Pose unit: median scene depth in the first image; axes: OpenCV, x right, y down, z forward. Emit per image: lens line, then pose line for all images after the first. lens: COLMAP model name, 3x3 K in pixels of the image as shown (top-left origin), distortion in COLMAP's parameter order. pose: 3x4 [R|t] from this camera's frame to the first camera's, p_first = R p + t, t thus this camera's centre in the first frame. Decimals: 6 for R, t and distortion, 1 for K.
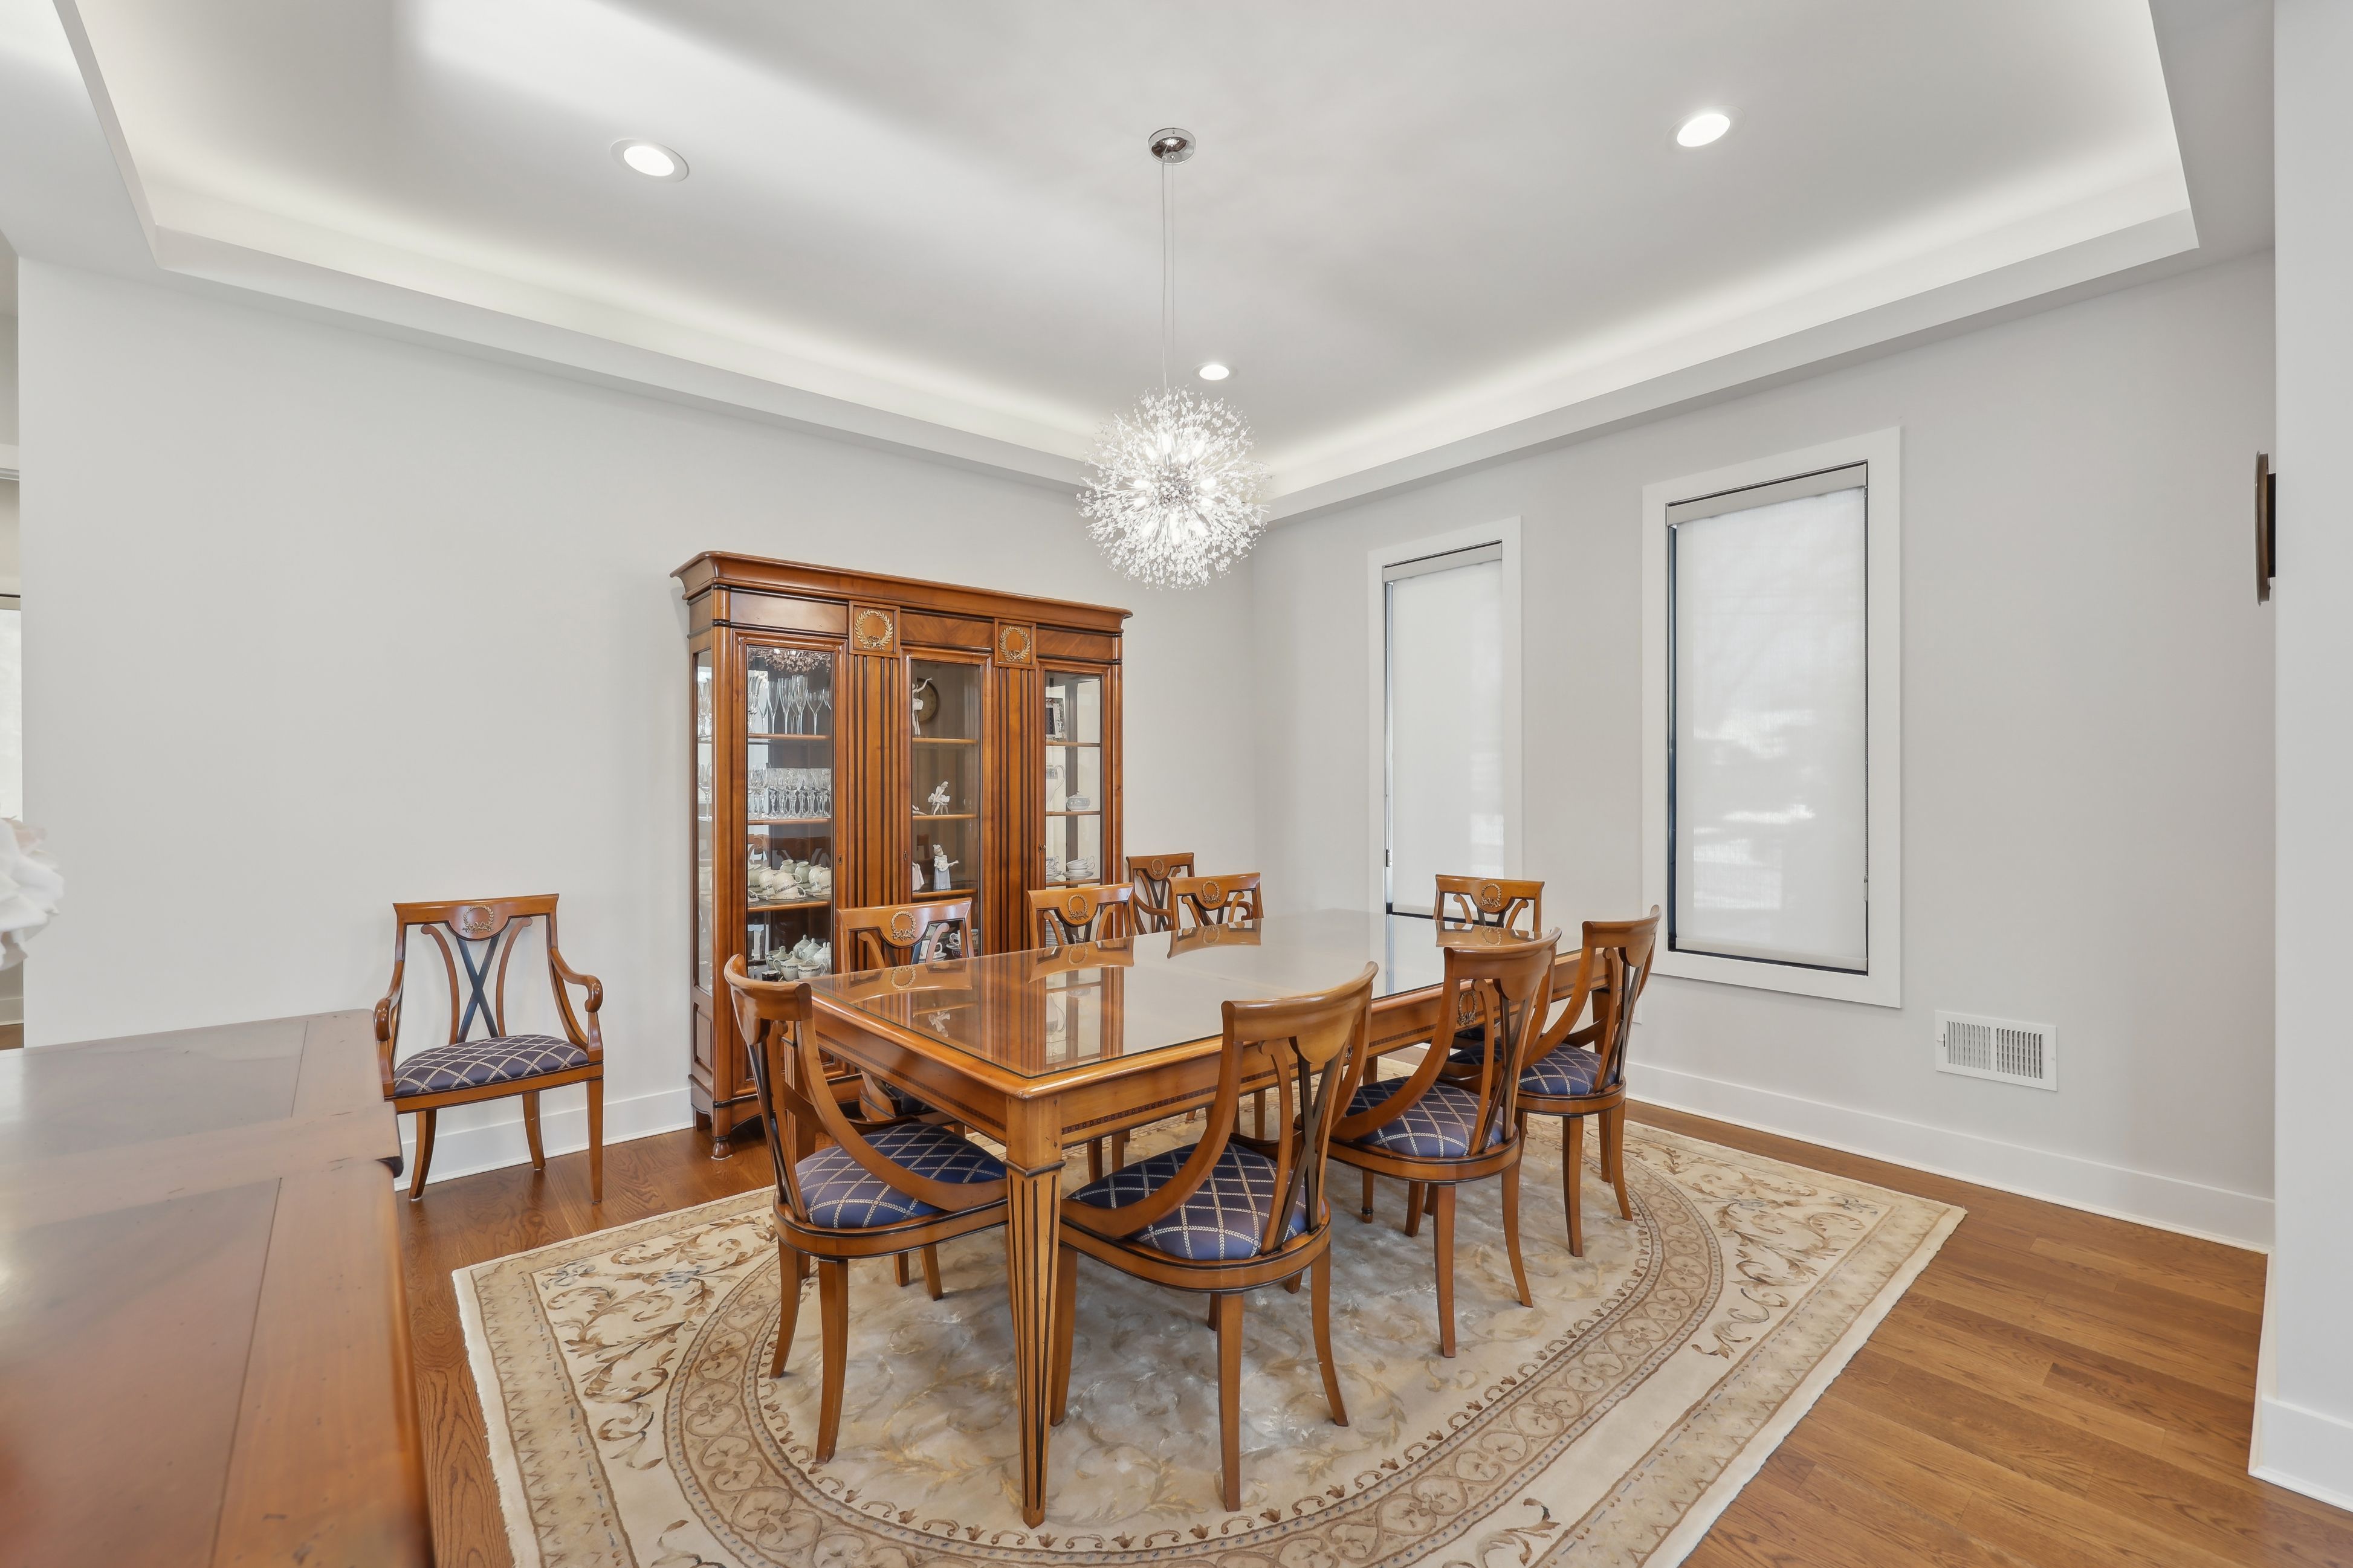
lens RADIAL K [[949.7, 0, 1180.7], [0, 949.7, 795.8], [0, 0, 1]] dist [-0.002144, 0.000093]
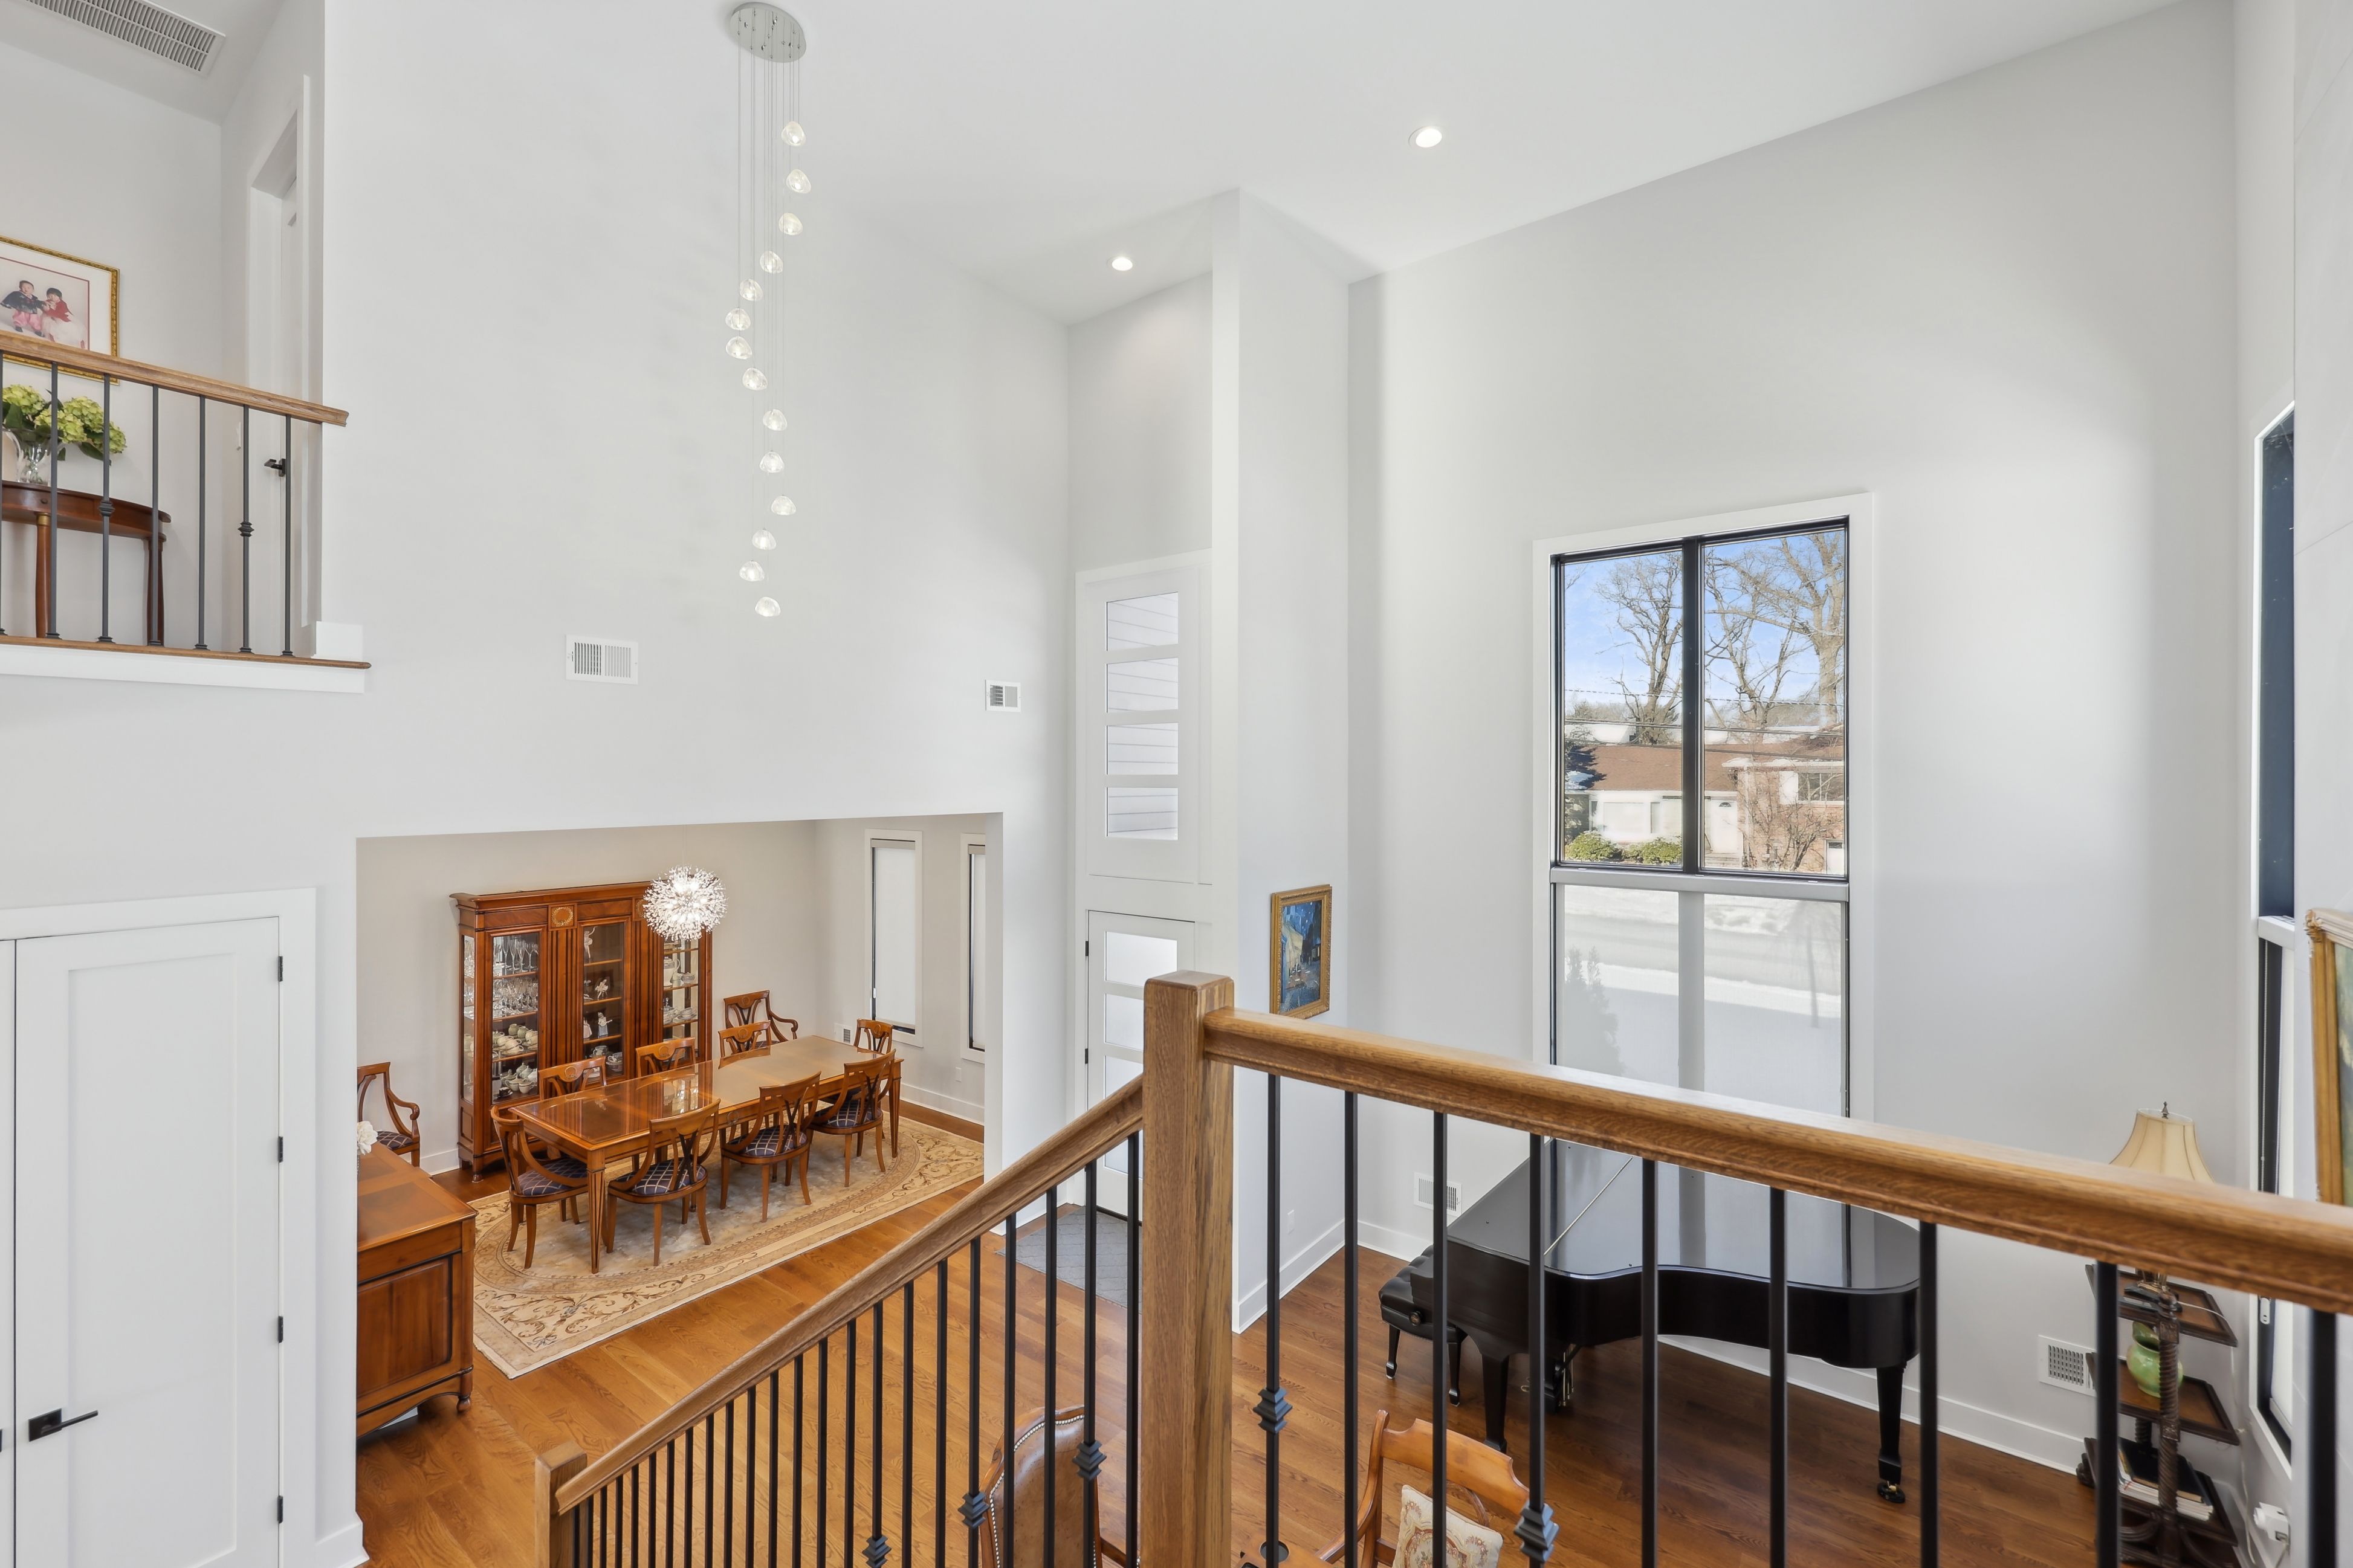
lens RADIAL K [[949.7, 0, 1187.3], [0, 949.7, 767.7], [0, 0, 1]] dist [-0.002144, 0.000093]
pose [[0.973617, 0.006404, 0.228098, 0.585233], [-0.003259, 0.999894, -0.014162, -0.530581], [-0.228165, 0.013045, 0.973535, -1.470477]]
